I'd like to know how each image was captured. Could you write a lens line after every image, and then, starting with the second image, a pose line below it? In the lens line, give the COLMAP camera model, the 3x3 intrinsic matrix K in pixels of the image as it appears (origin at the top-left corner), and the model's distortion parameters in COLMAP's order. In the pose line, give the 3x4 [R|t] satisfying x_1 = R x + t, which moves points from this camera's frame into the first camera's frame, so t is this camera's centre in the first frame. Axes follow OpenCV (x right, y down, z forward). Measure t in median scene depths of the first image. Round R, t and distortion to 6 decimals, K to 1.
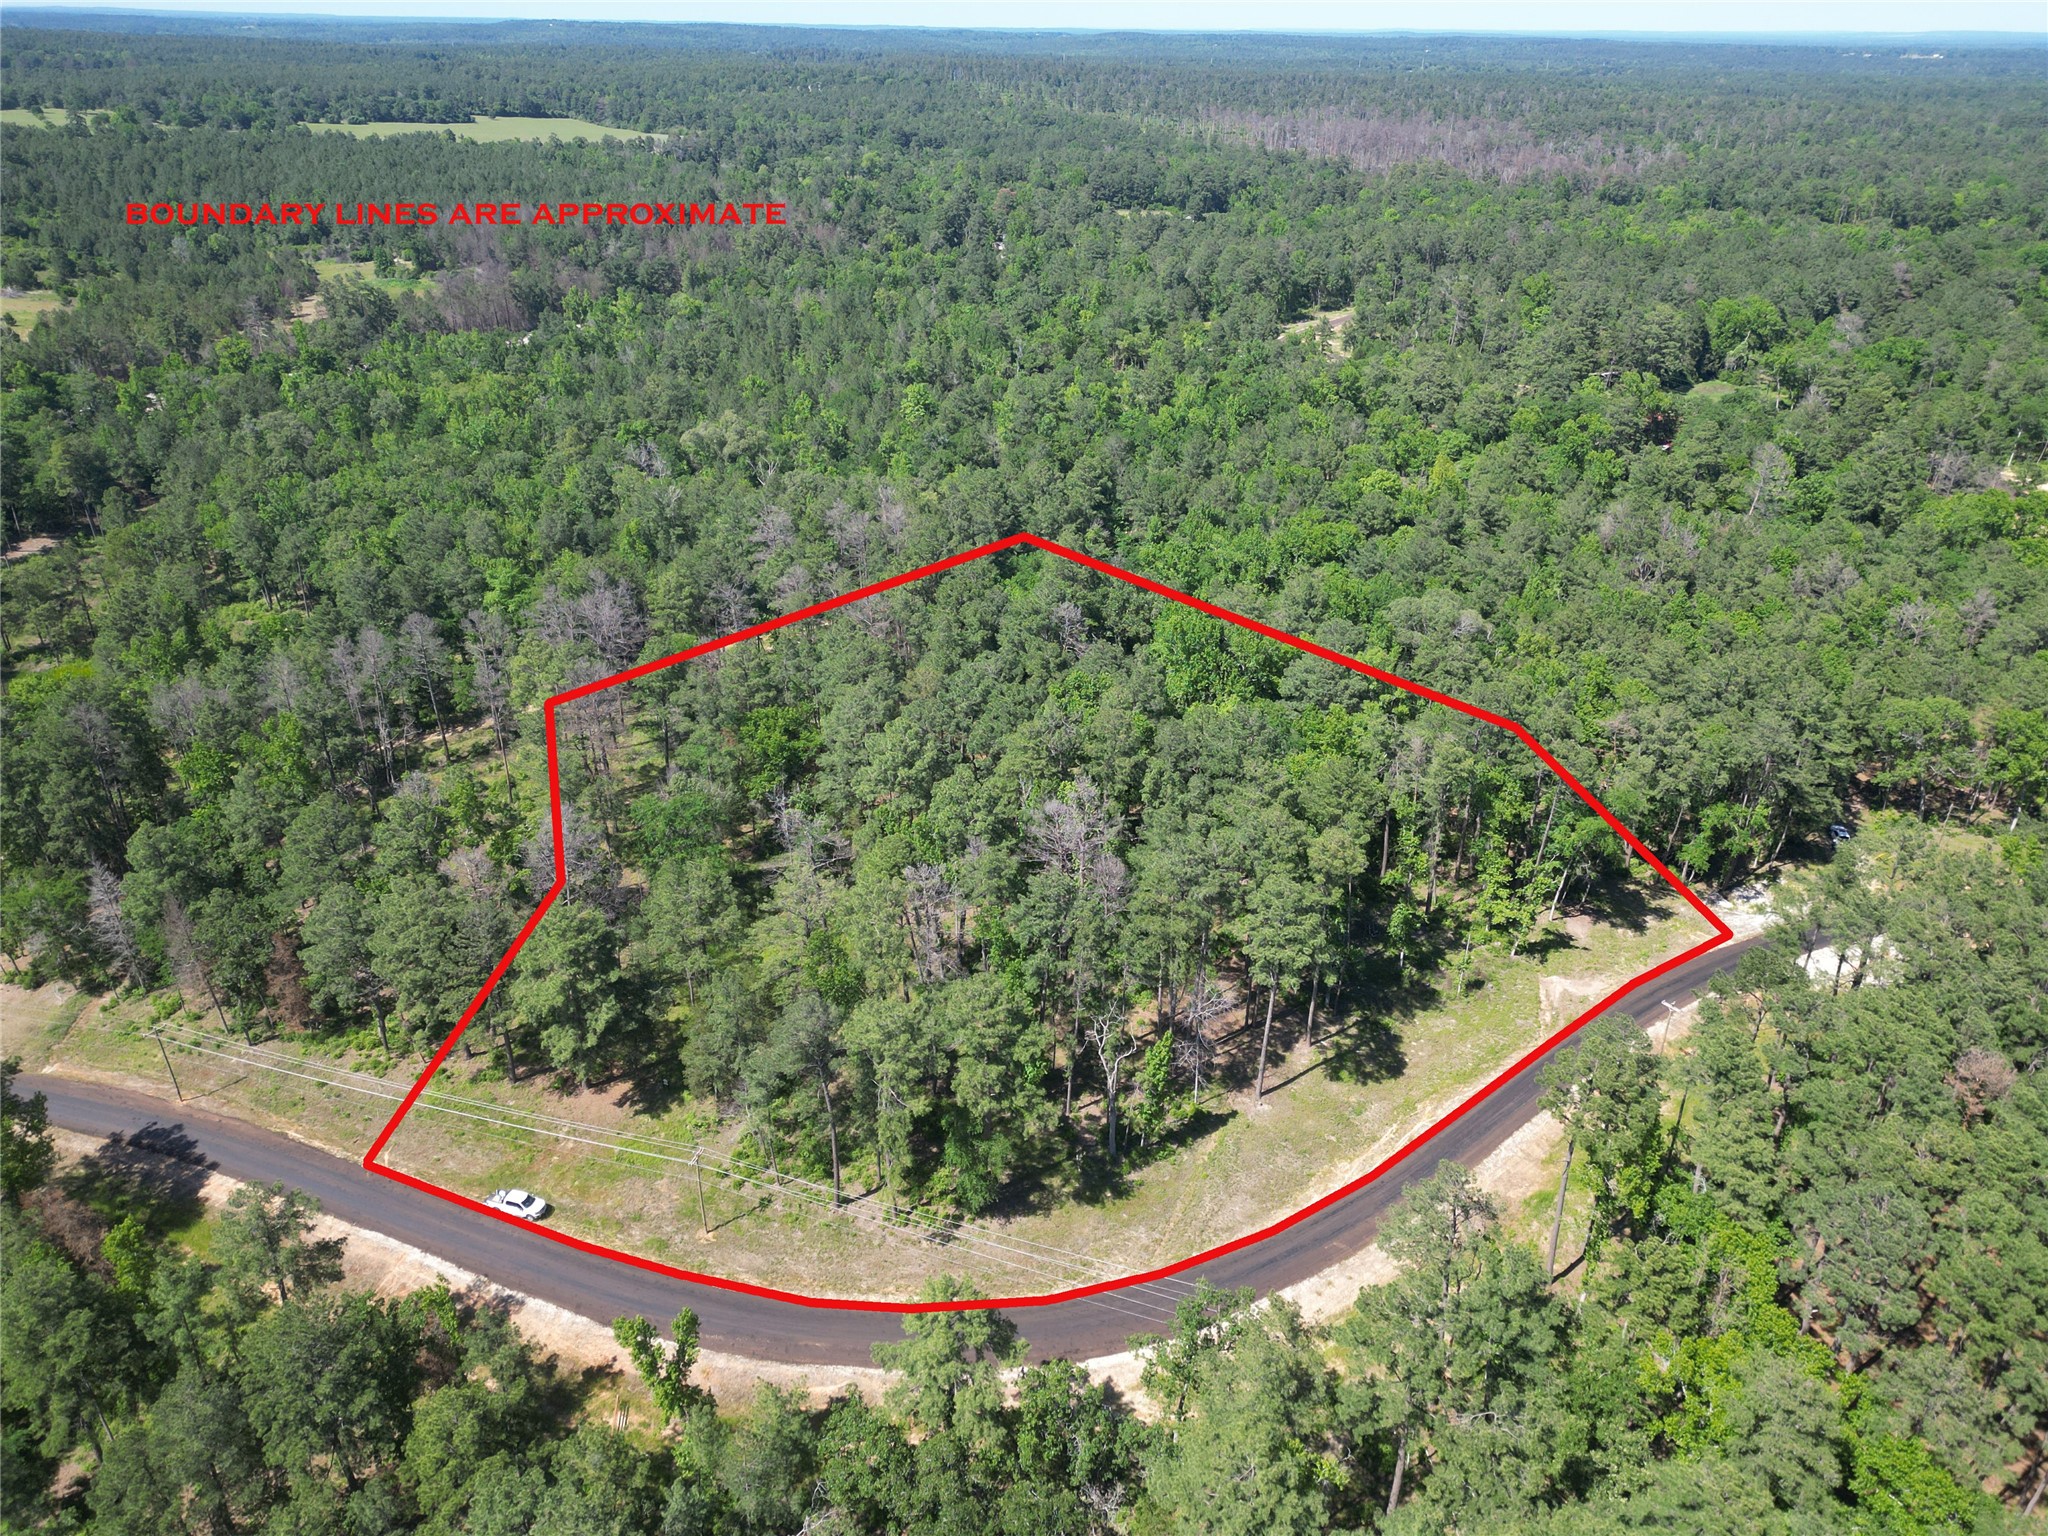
lens RADIAL K [[1432.1, 0, 1025.7], [0, 1432.1, 768.8], [0, 0, 1]] dist [0.054420, -0.033681]
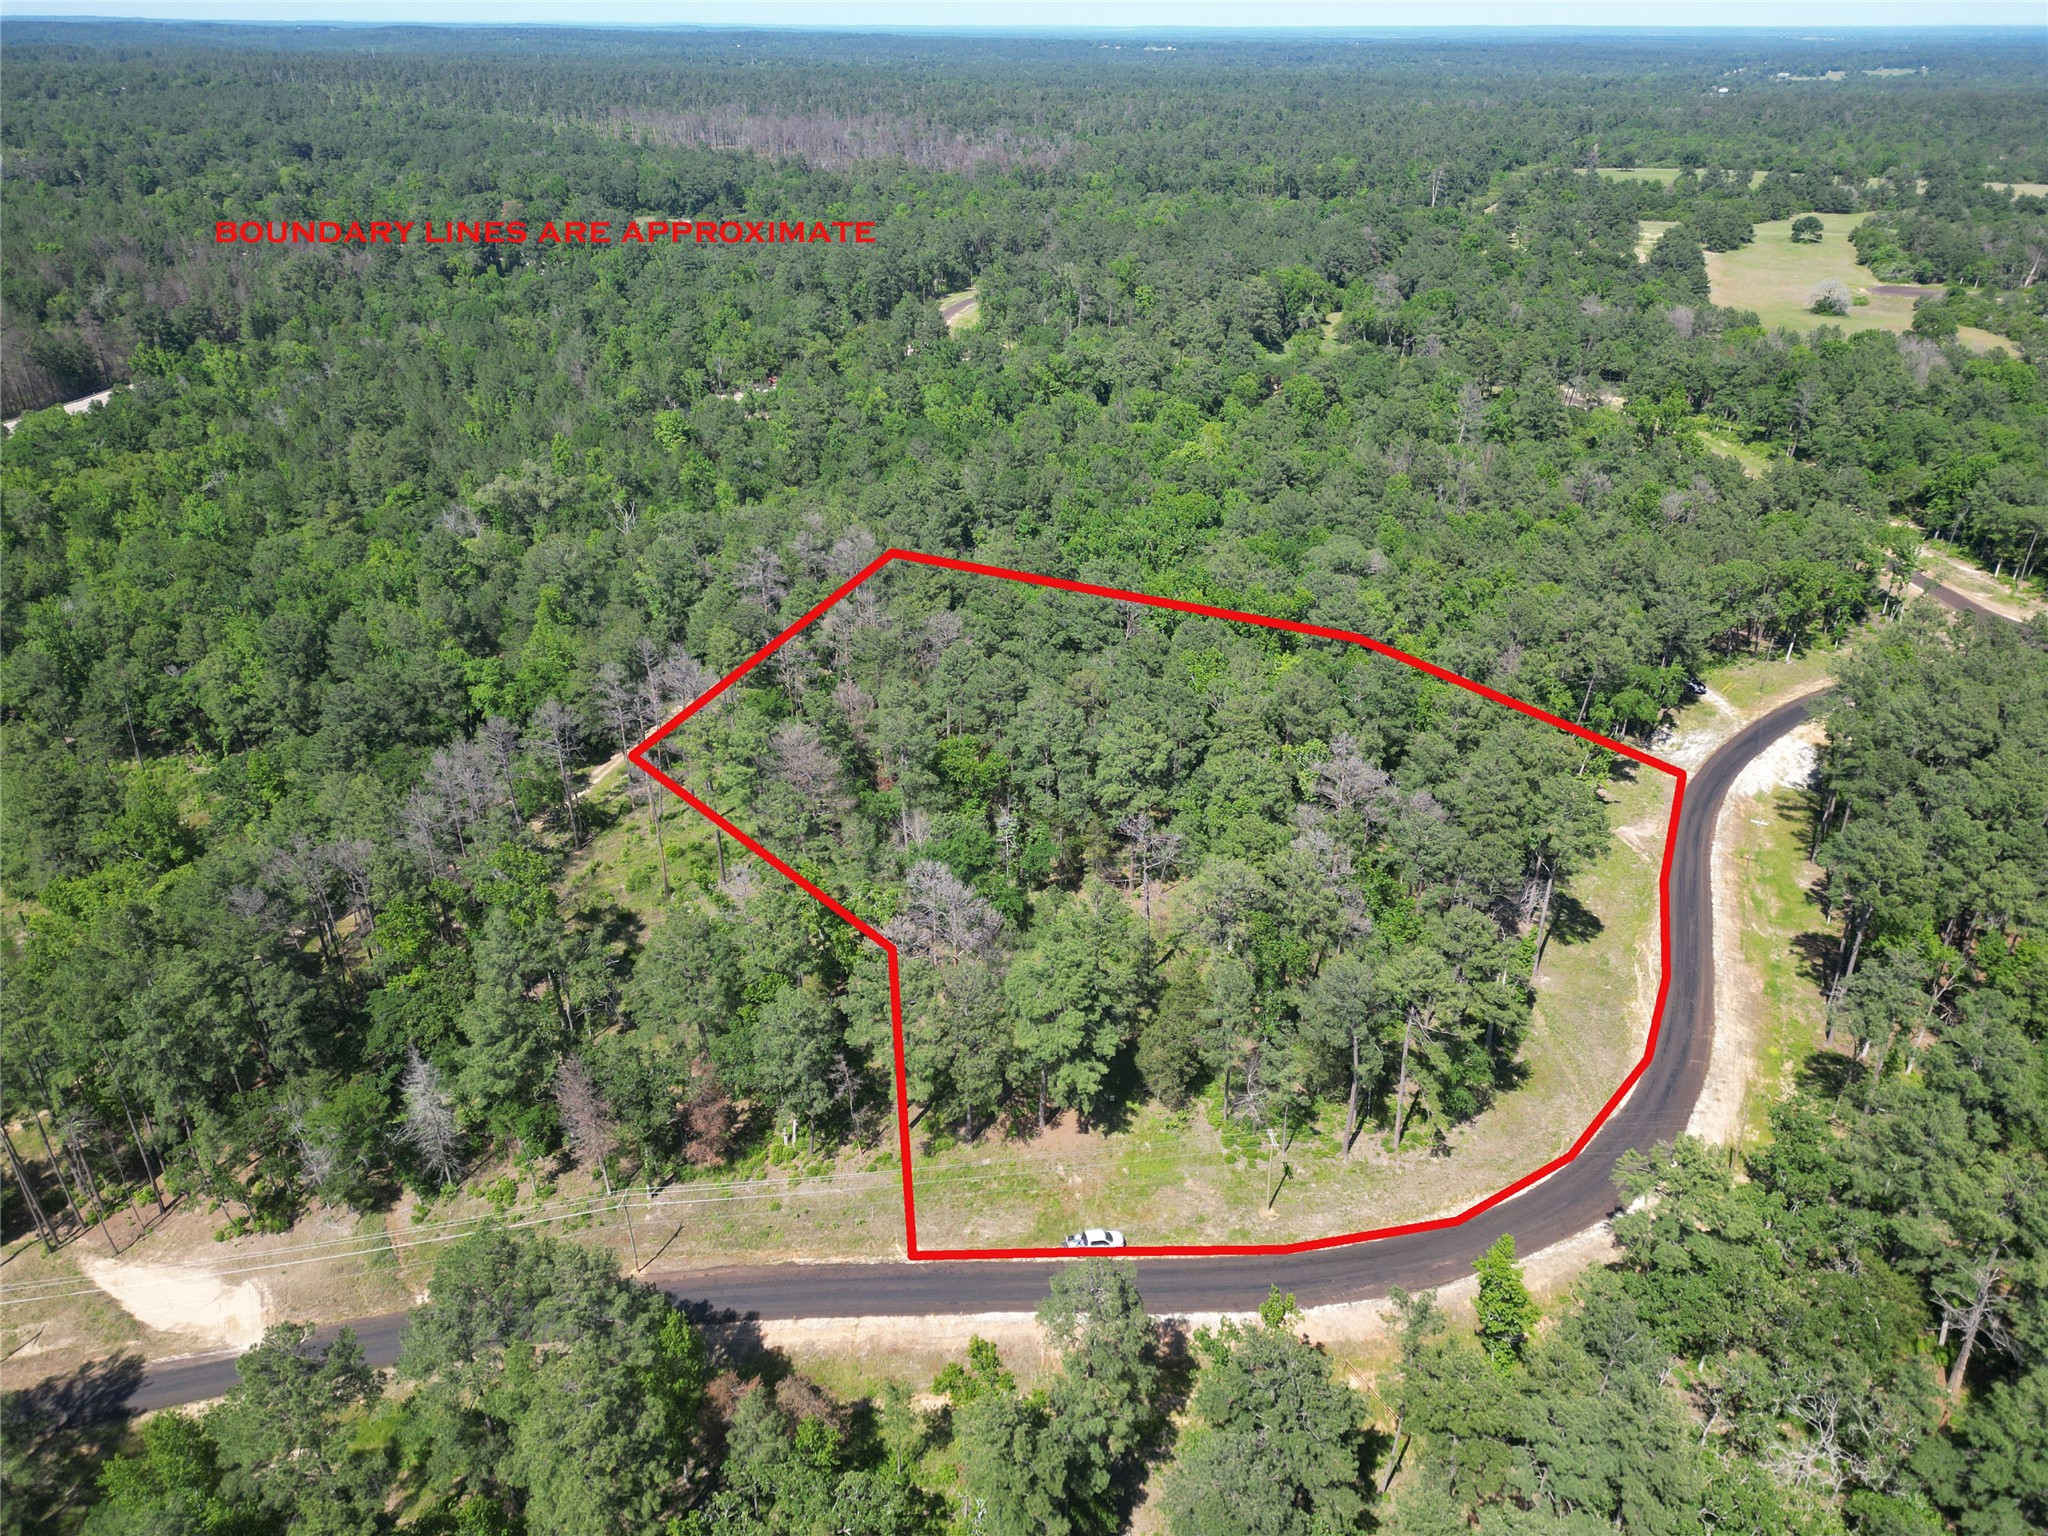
lens RADIAL K [[1432.1, 0, 1024.2], [0, 1432.1, 768.6], [0, 0, 1]] dist [0.054420, -0.033681]
pose [[0.906185, -0.201074, 0.372018, -0.589200], [0.199747, 0.978923, 0.042549, -0.062389], [-0.372732, 0.035752, 0.927250, 0.064705]]
